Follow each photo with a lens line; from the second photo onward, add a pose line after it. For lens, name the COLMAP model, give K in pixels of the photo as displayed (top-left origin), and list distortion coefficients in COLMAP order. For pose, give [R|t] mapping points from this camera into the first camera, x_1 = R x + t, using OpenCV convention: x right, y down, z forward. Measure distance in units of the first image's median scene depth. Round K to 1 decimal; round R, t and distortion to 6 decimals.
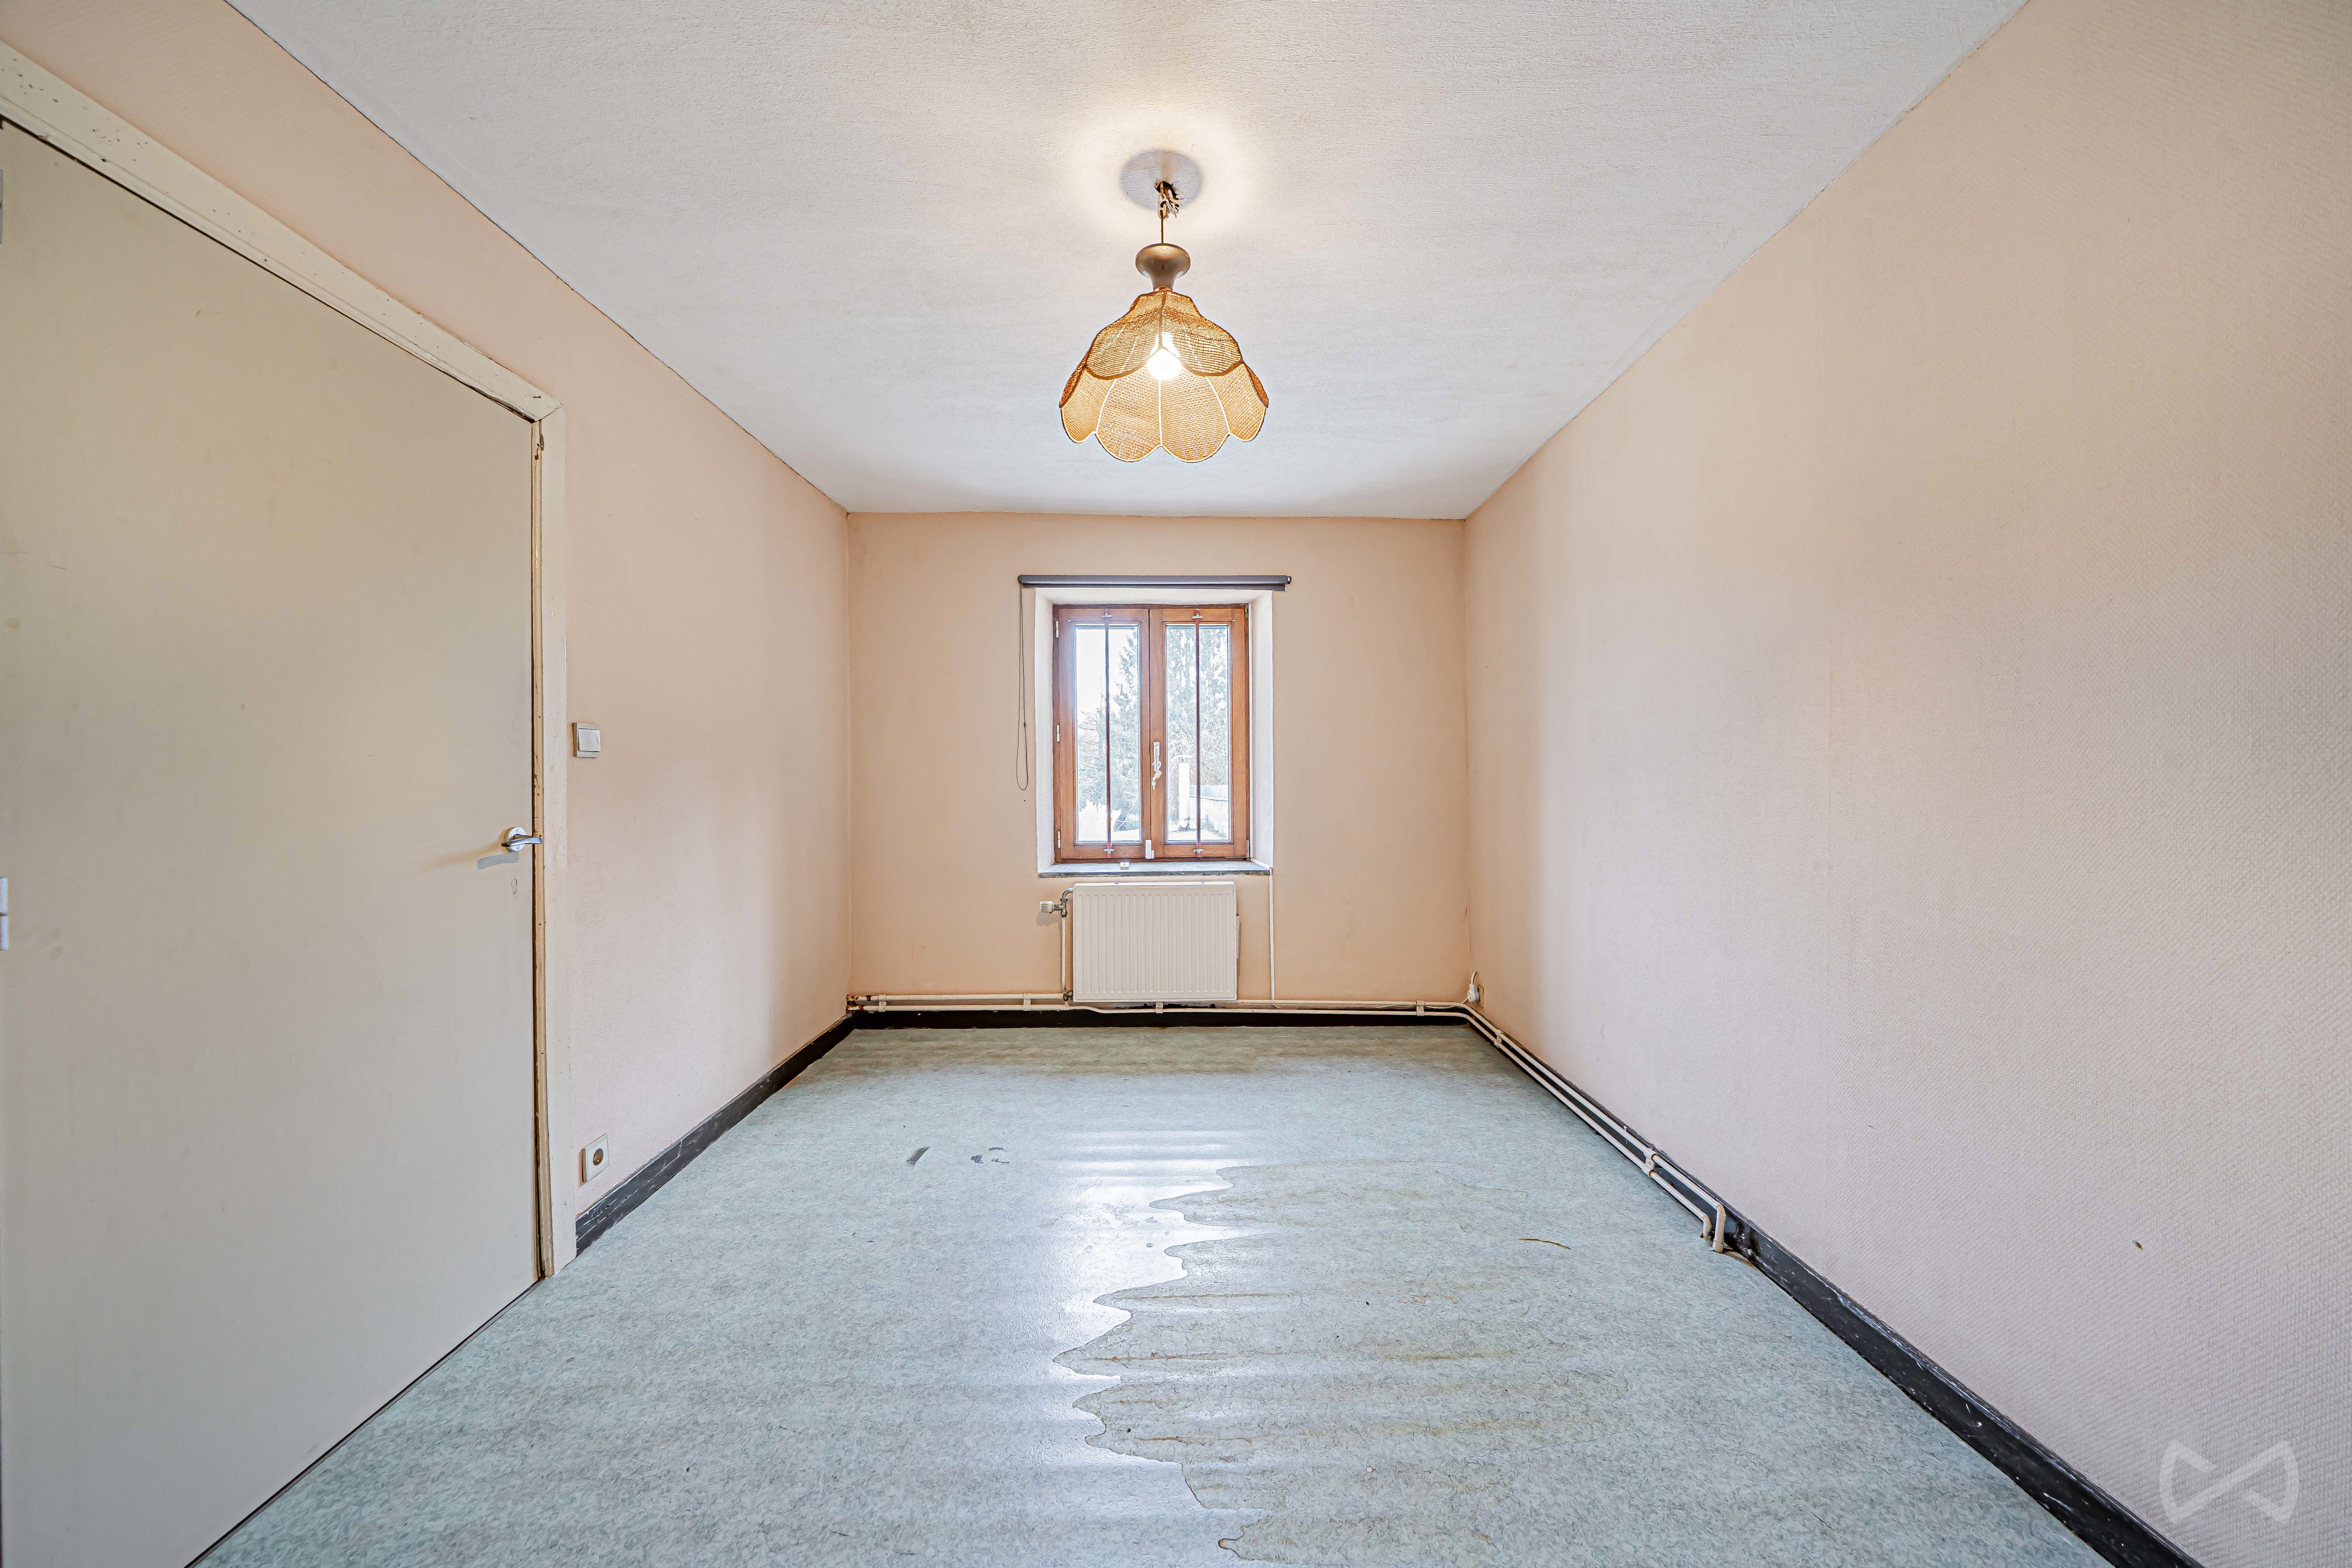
lens RADIAL K [[801.2, 0, 1175.2], [0, 801.2, 785.6], [0, 0, 1]] dist [-0.000208, -0.000013]
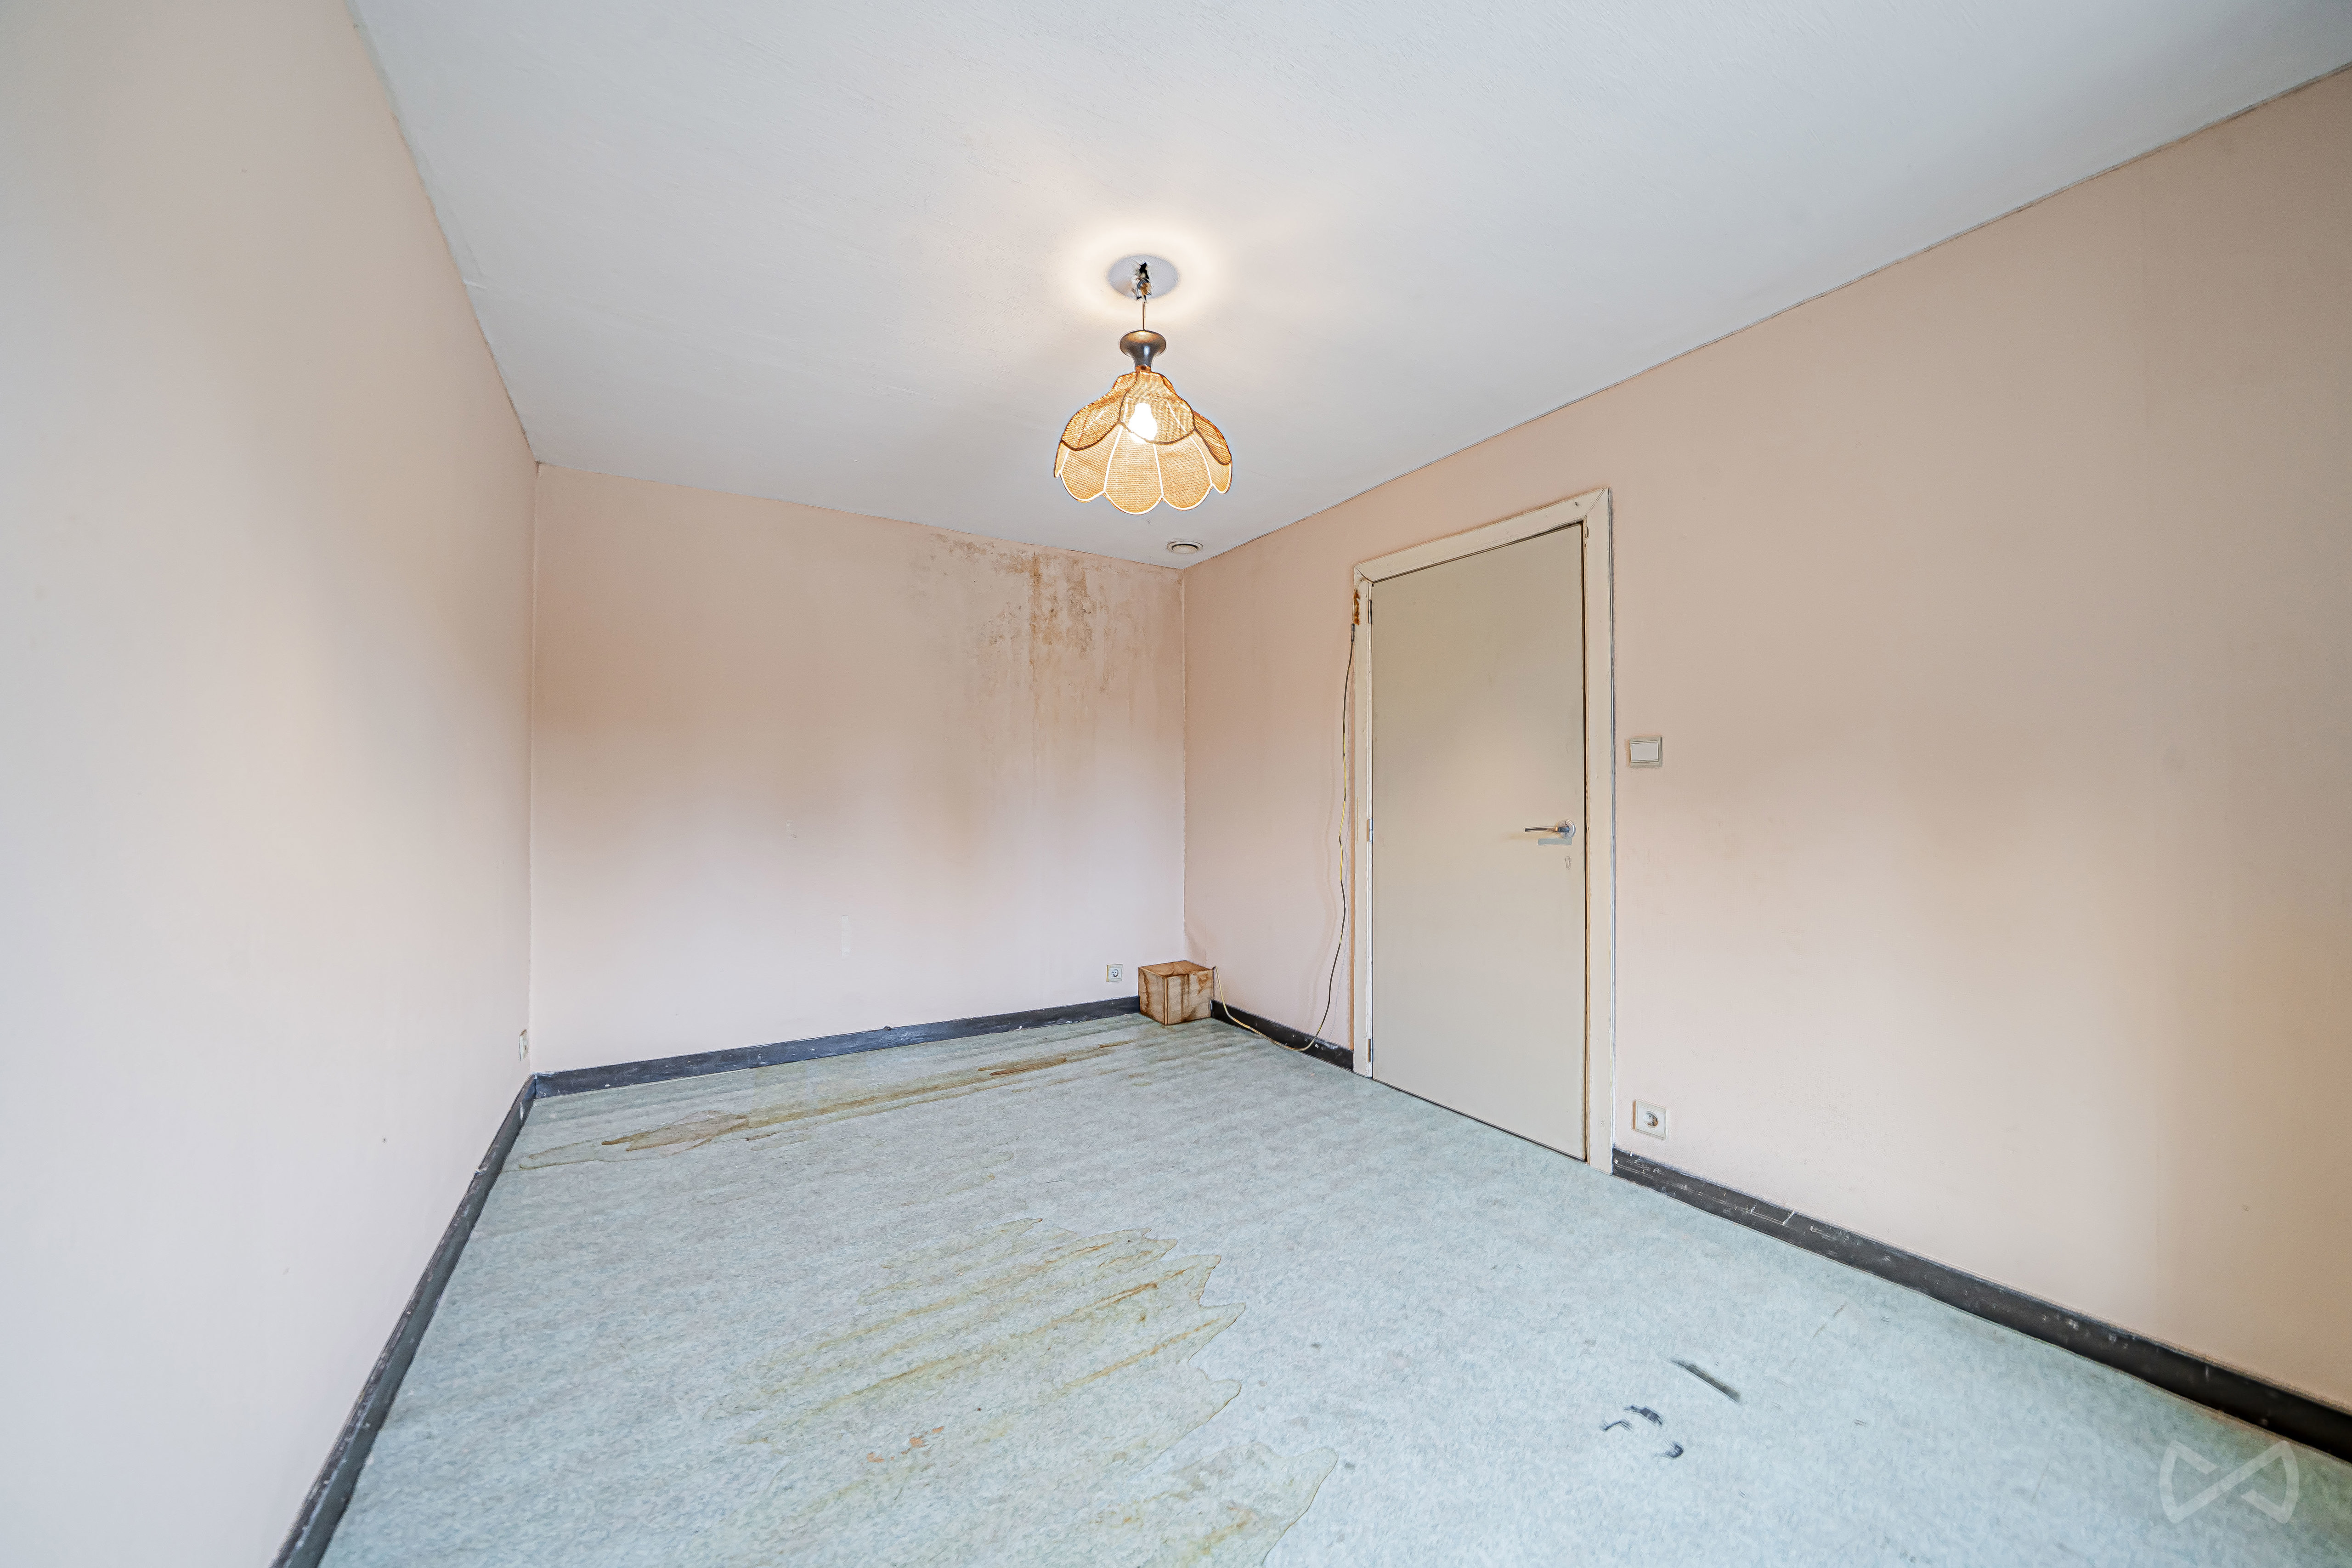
lens RADIAL K [[801.2, 0, 1170.8], [0, 801.2, 787.7], [0, 0, 1]] dist [-0.000208, -0.000013]
pose [[-0.847734, 0.001375, -0.530420, 0.573714], [0.001951, 0.999998, -0.000527, -0.006794], [0.530419, -0.001482, -0.847735, 2.028320]]
